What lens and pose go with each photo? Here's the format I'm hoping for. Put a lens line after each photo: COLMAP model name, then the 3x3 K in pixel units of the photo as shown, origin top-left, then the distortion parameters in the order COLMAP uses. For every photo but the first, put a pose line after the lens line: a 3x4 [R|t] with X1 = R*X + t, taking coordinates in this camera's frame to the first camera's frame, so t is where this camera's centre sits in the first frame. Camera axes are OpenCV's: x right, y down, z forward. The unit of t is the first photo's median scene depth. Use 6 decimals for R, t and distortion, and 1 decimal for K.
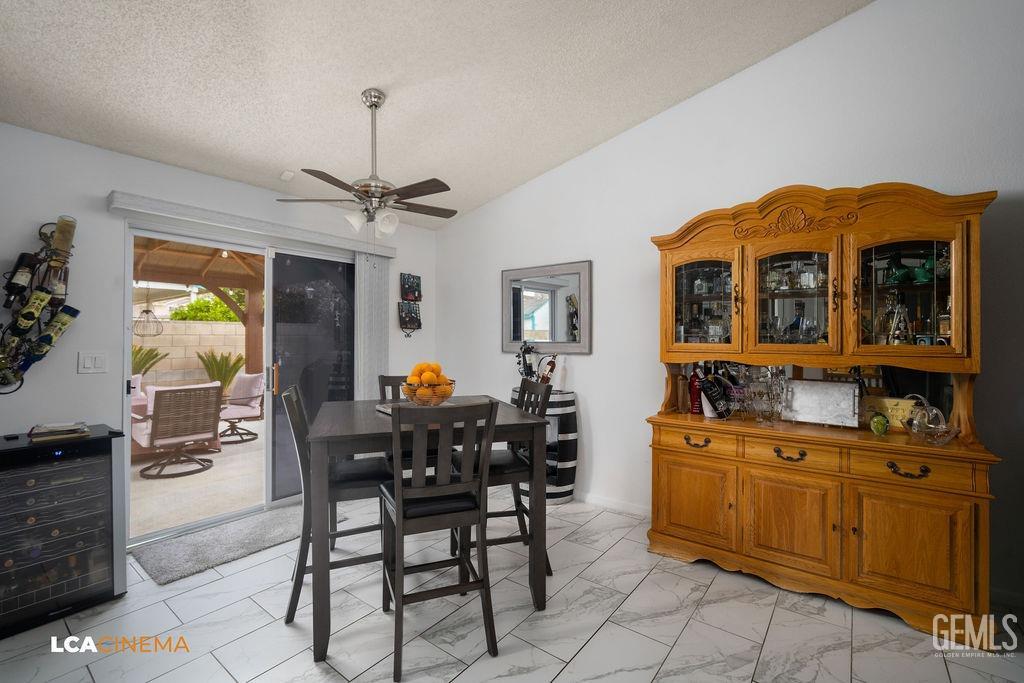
lens RADIAL K [[448.4, 0, 514.1], [0, 448.4, 335.3], [0, 0, 1]] dist [-0.012070, 0.002843]
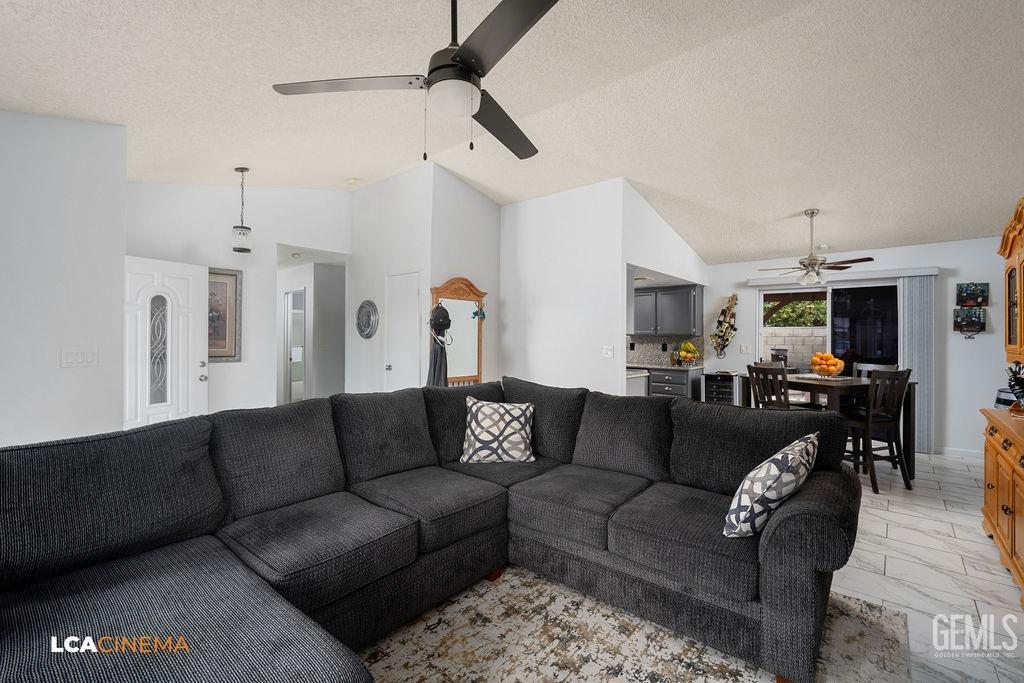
lens RADIAL K [[448.4, 0, 511.4], [0, 448.4, 338.4], [0, 0, 1]] dist [-0.012070, 0.002843]
pose [[-0.052509, 0.000284, -0.998620, 1.180694], [0.005619, 0.999984, -0.000011, -0.005180], [0.998605, -0.005612, -0.052510, -0.120215]]
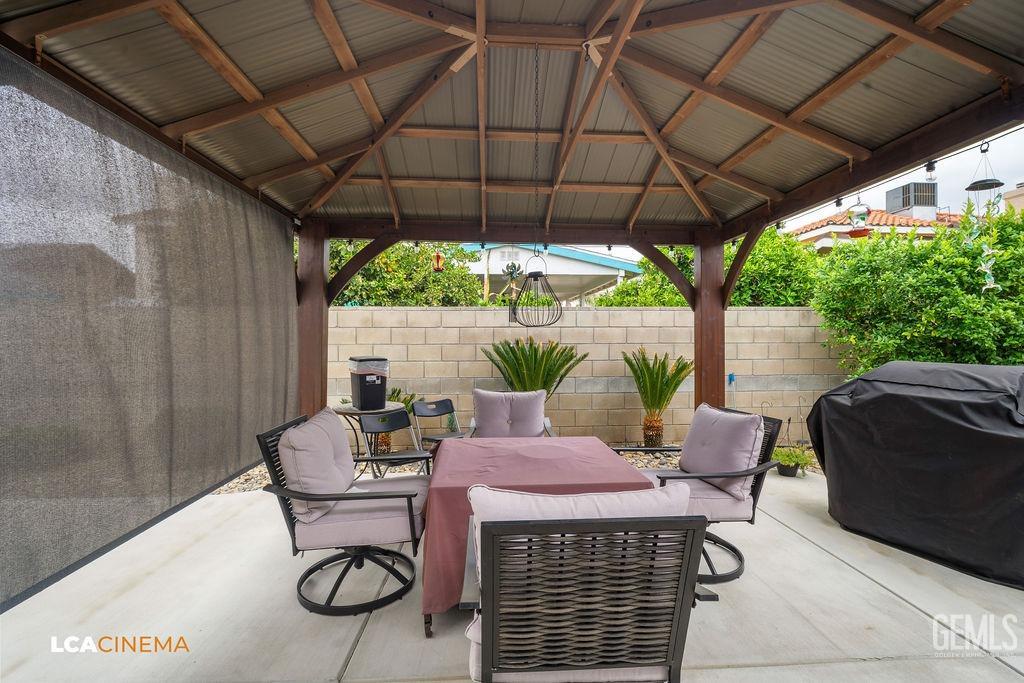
lens RADIAL K [[448.4, 0, 513.0], [0, 448.4, 334.7], [0, 0, 1]] dist [-0.012070, 0.002843]
pose [[0.649913, 0.000883, -0.760009, -0.700386], [0.007325, 0.999946, 0.007425, 0.010341], [0.759974, -0.010392, 0.649871, 0.997287]]
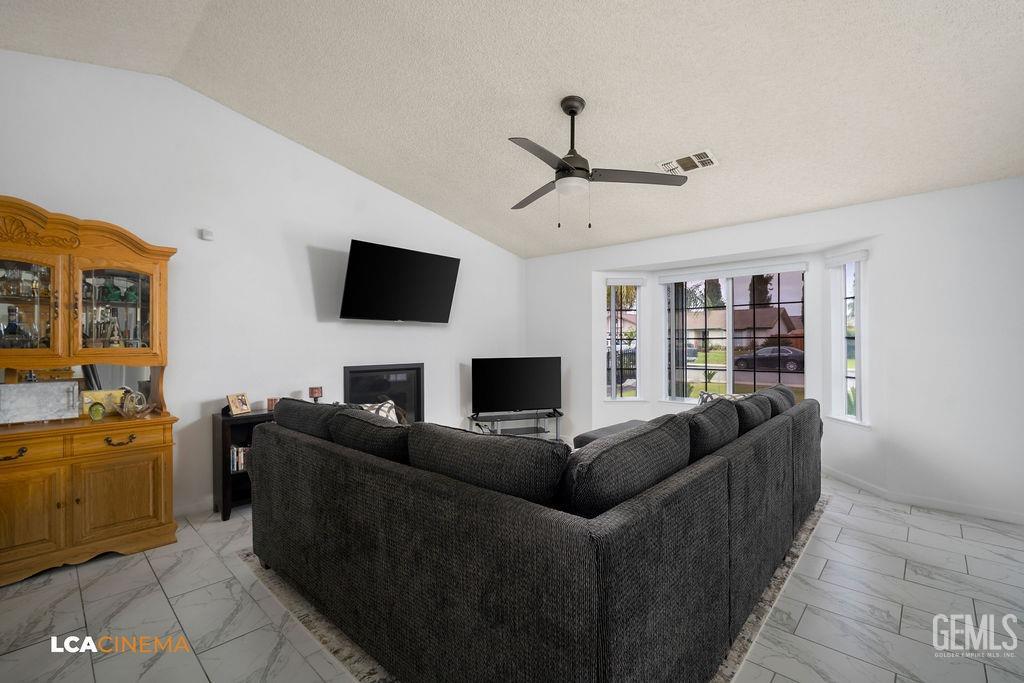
lens RADIAL K [[448.4, 0, 515.4], [0, 448.4, 342.9], [0, 0, 1]] dist [-0.012070, 0.002843]
pose [[0.104055, -0.006228, 0.994552, -0.190203], [-0.002808, 0.999975, 0.006556, -0.003271], [-0.994568, -0.003475, 0.104035, -0.189906]]
